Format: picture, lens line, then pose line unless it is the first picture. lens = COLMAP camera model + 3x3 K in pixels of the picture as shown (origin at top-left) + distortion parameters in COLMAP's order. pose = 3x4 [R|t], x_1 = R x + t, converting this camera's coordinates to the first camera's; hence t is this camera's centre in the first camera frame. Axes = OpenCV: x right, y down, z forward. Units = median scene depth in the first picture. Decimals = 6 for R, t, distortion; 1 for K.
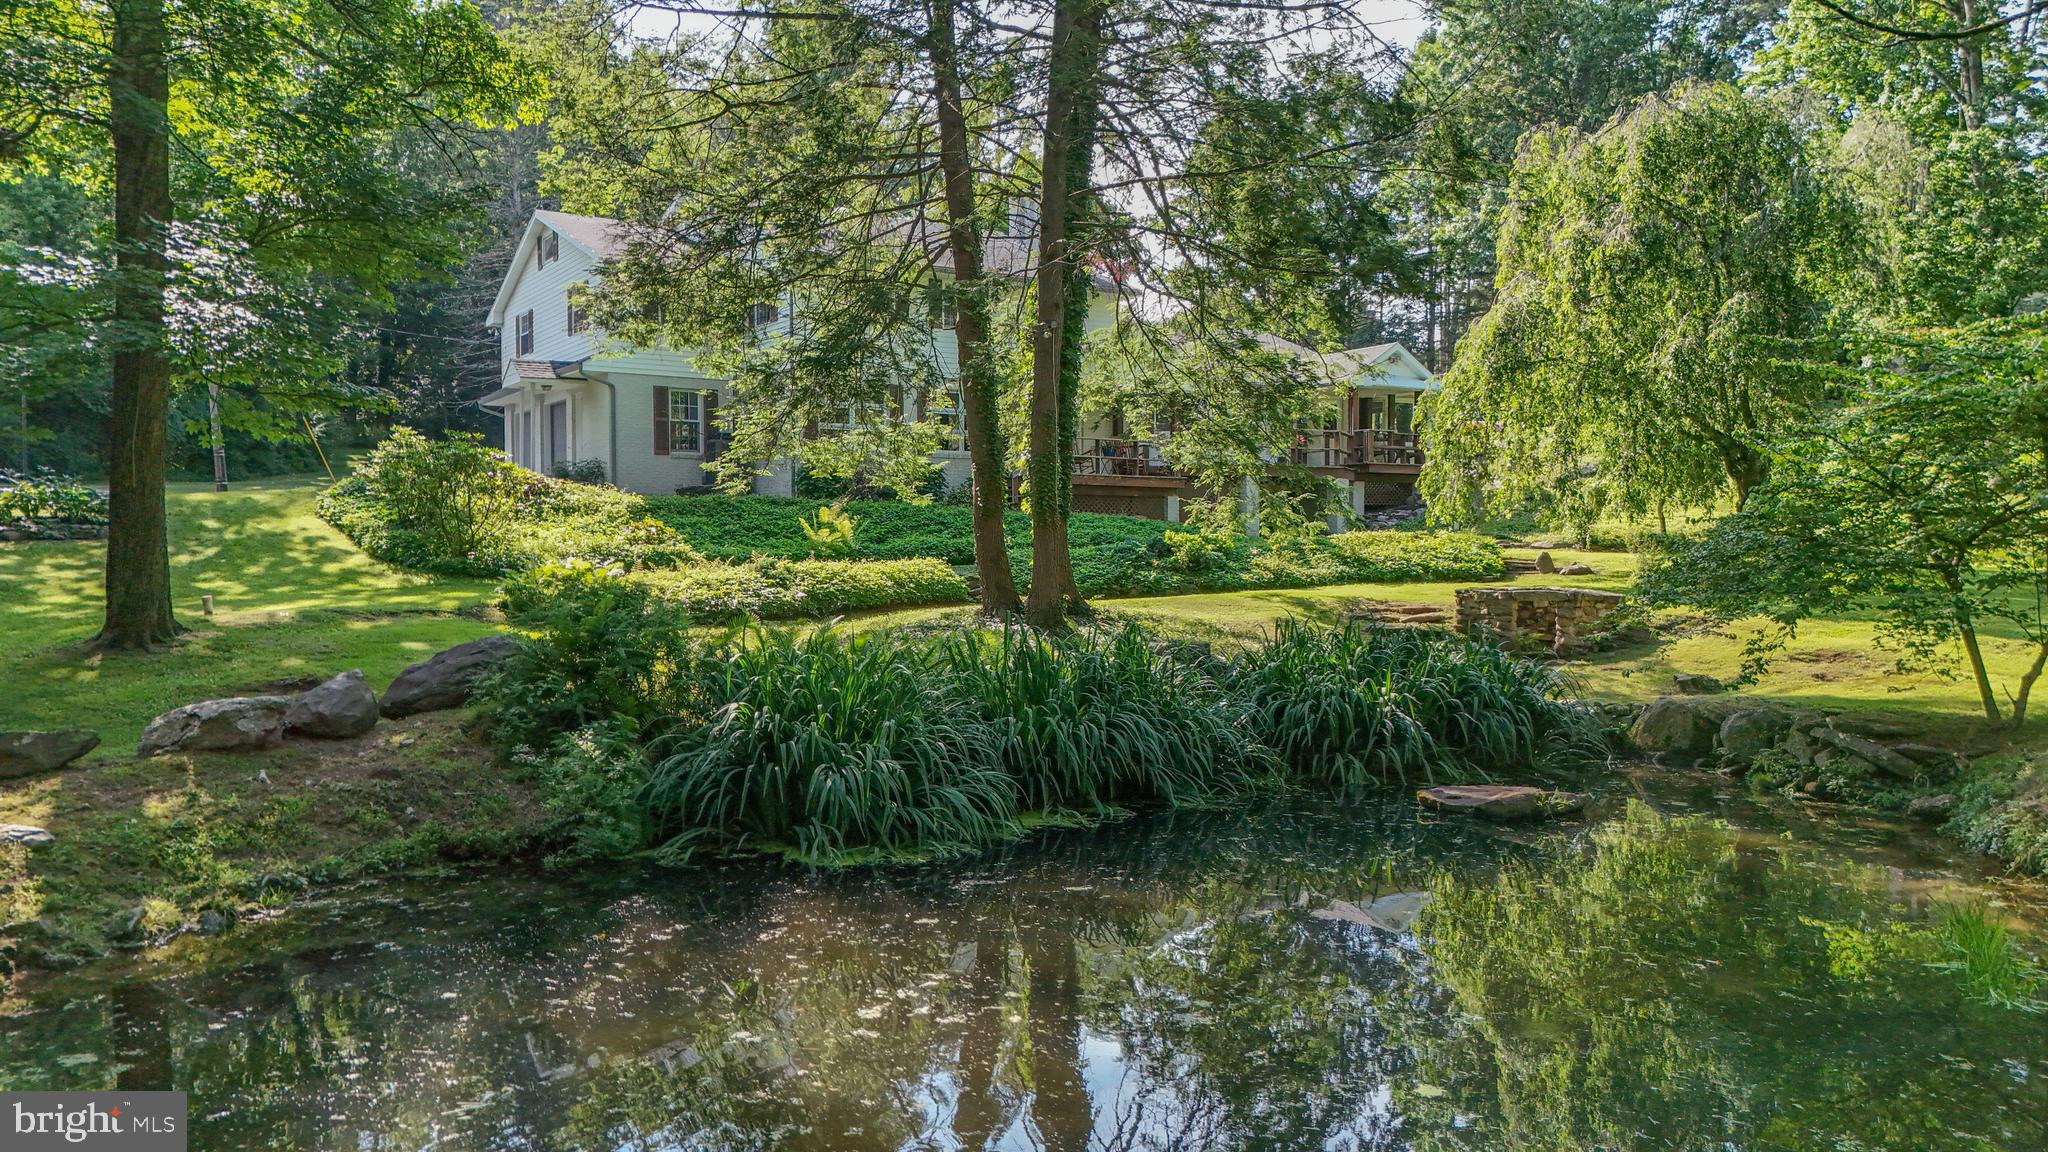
lens RADIAL K [[1496.8, 0, 1024.0], [0, 1496.8, 576.0], [0, 0, 1]] dist [0.031393, -0.004731]
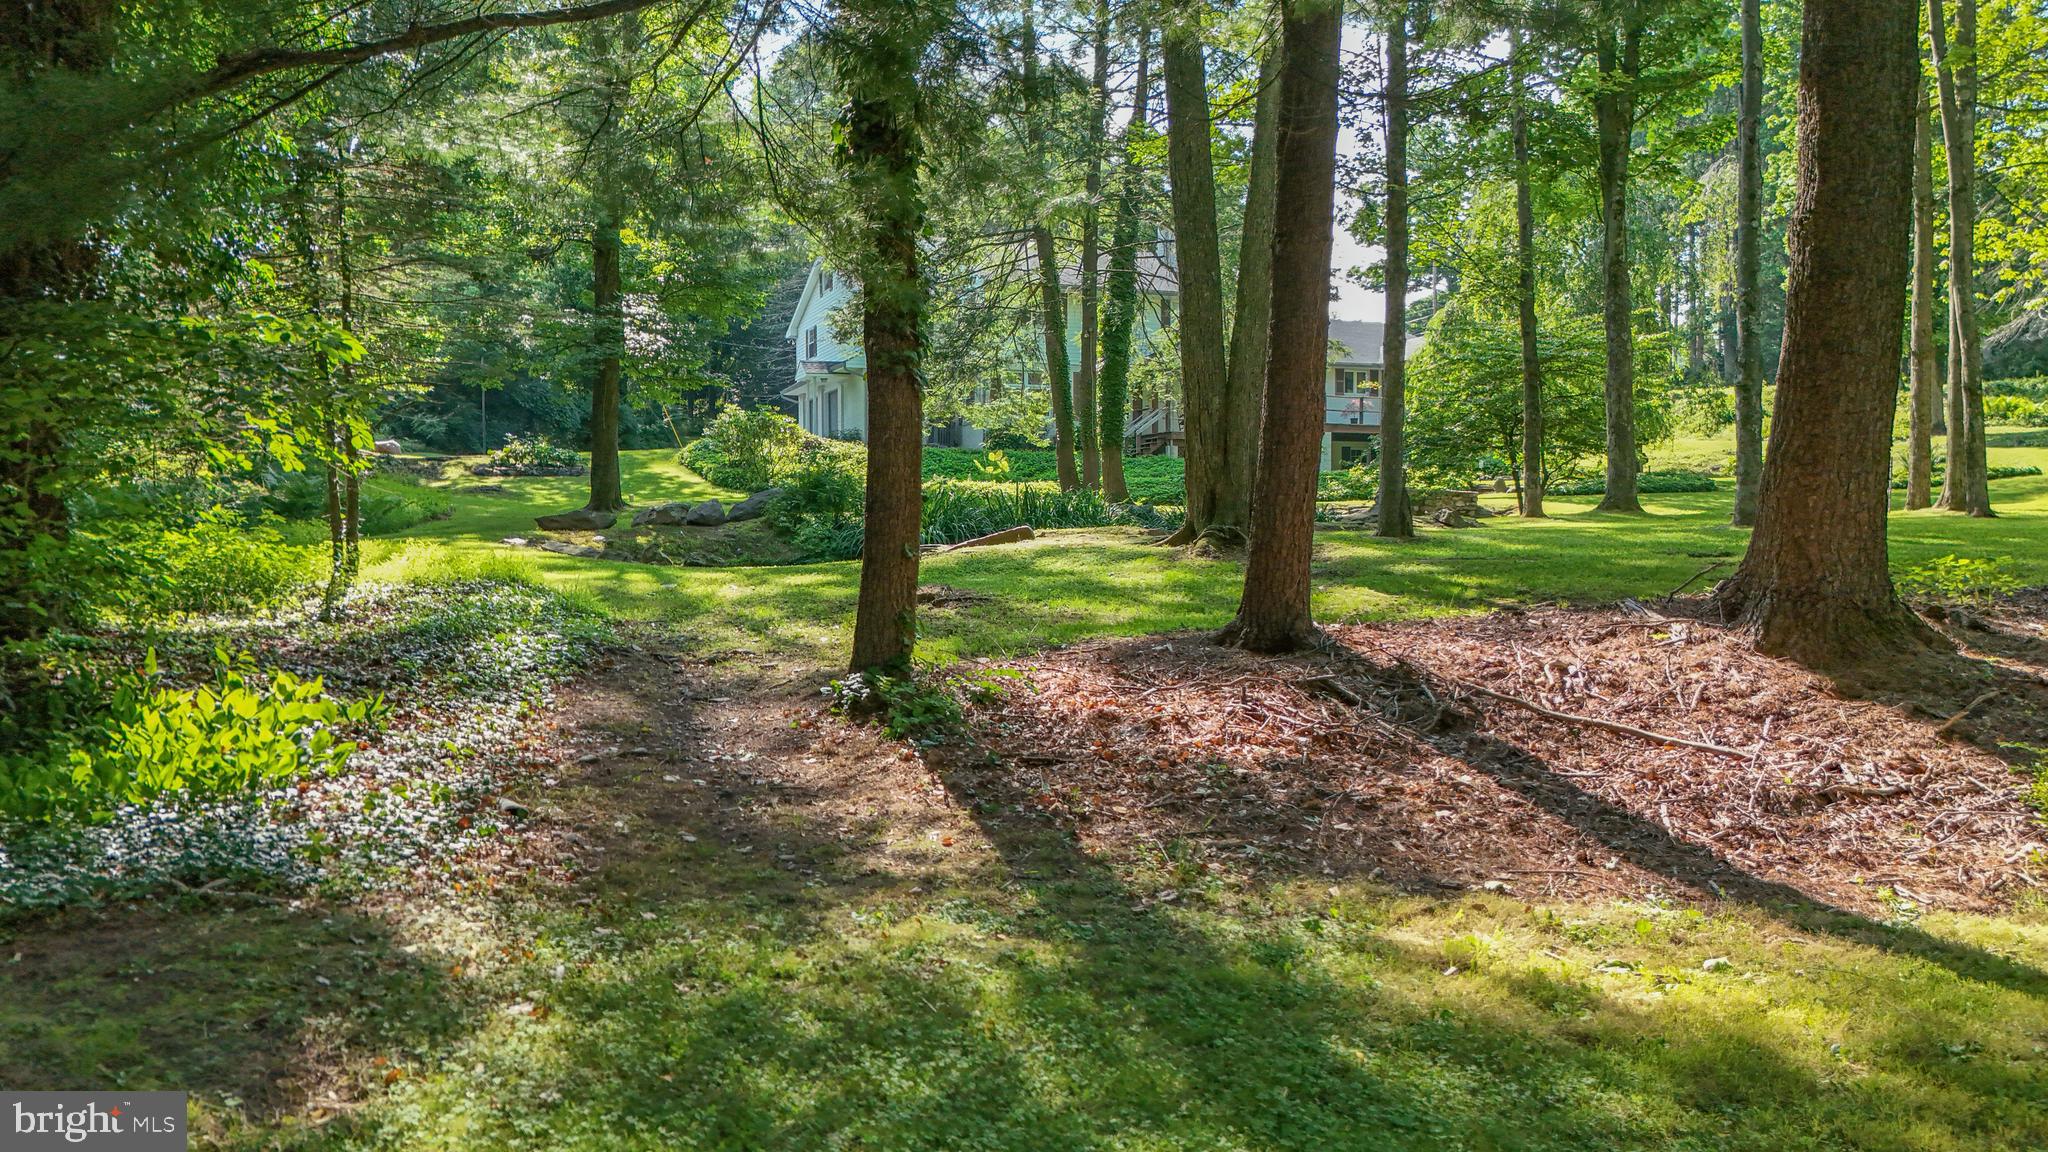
lens RADIAL K [[1496.8, 0, 1024.0], [0, 1496.8, 576.0], [0, 0, 1]] dist [0.031393, -0.004731]
pose [[0.981215, 0.002761, -0.192897, 0.219057], [-0.002350, 0.999994, 0.002364, 0.086831], [0.192902, -0.001866, 0.981216, -0.552151]]
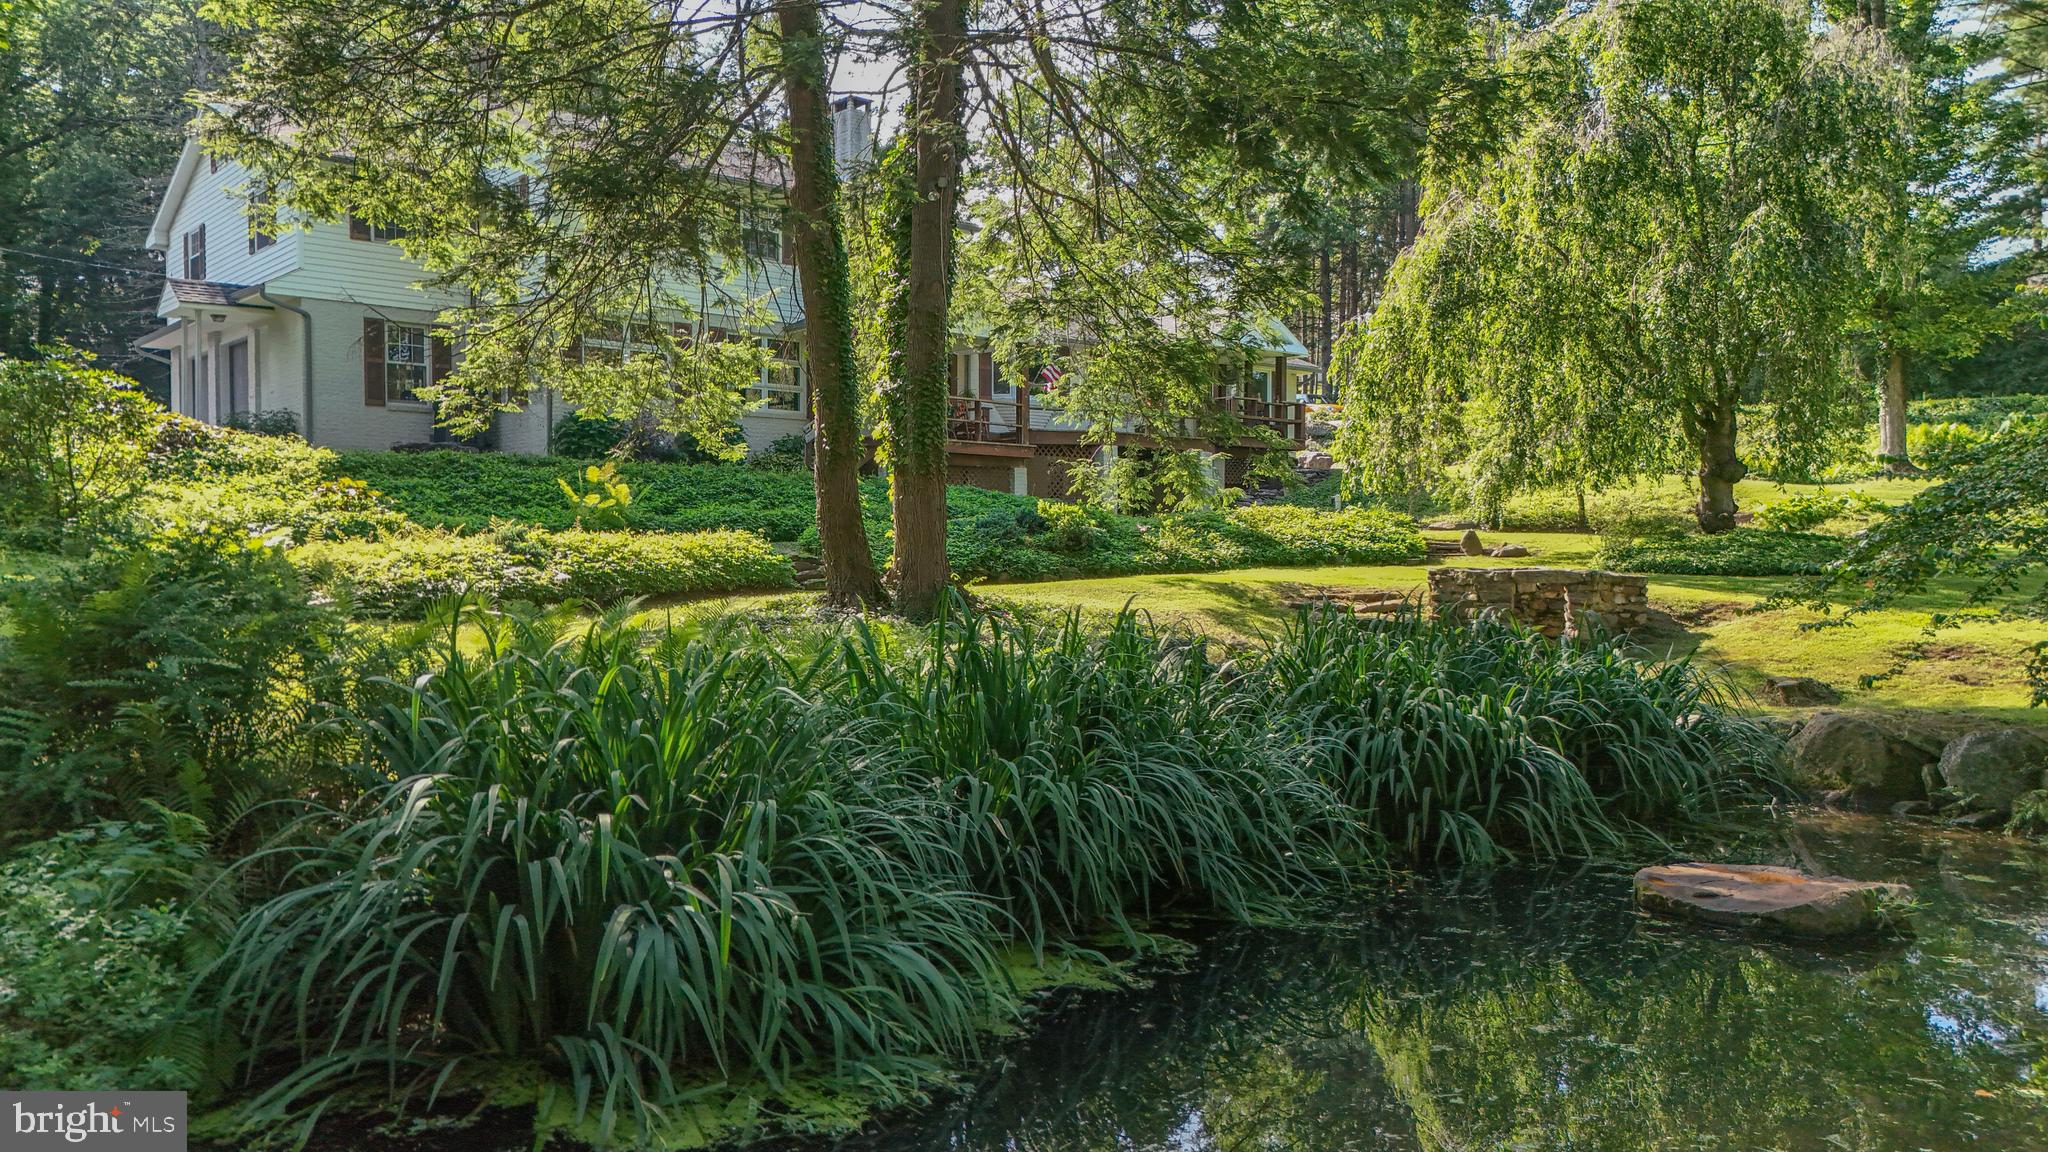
lens RADIAL K [[1496.8, 0, 1024.0], [0, 1496.8, 576.0], [0, 0, 1]] dist [0.031393, -0.004731]
pose [[0.988196, -0.000347, 0.153195, -0.039060], [0.000295, 1.000000, 0.000364, 0.011123], [-0.153196, -0.000315, 0.988196, 0.244628]]
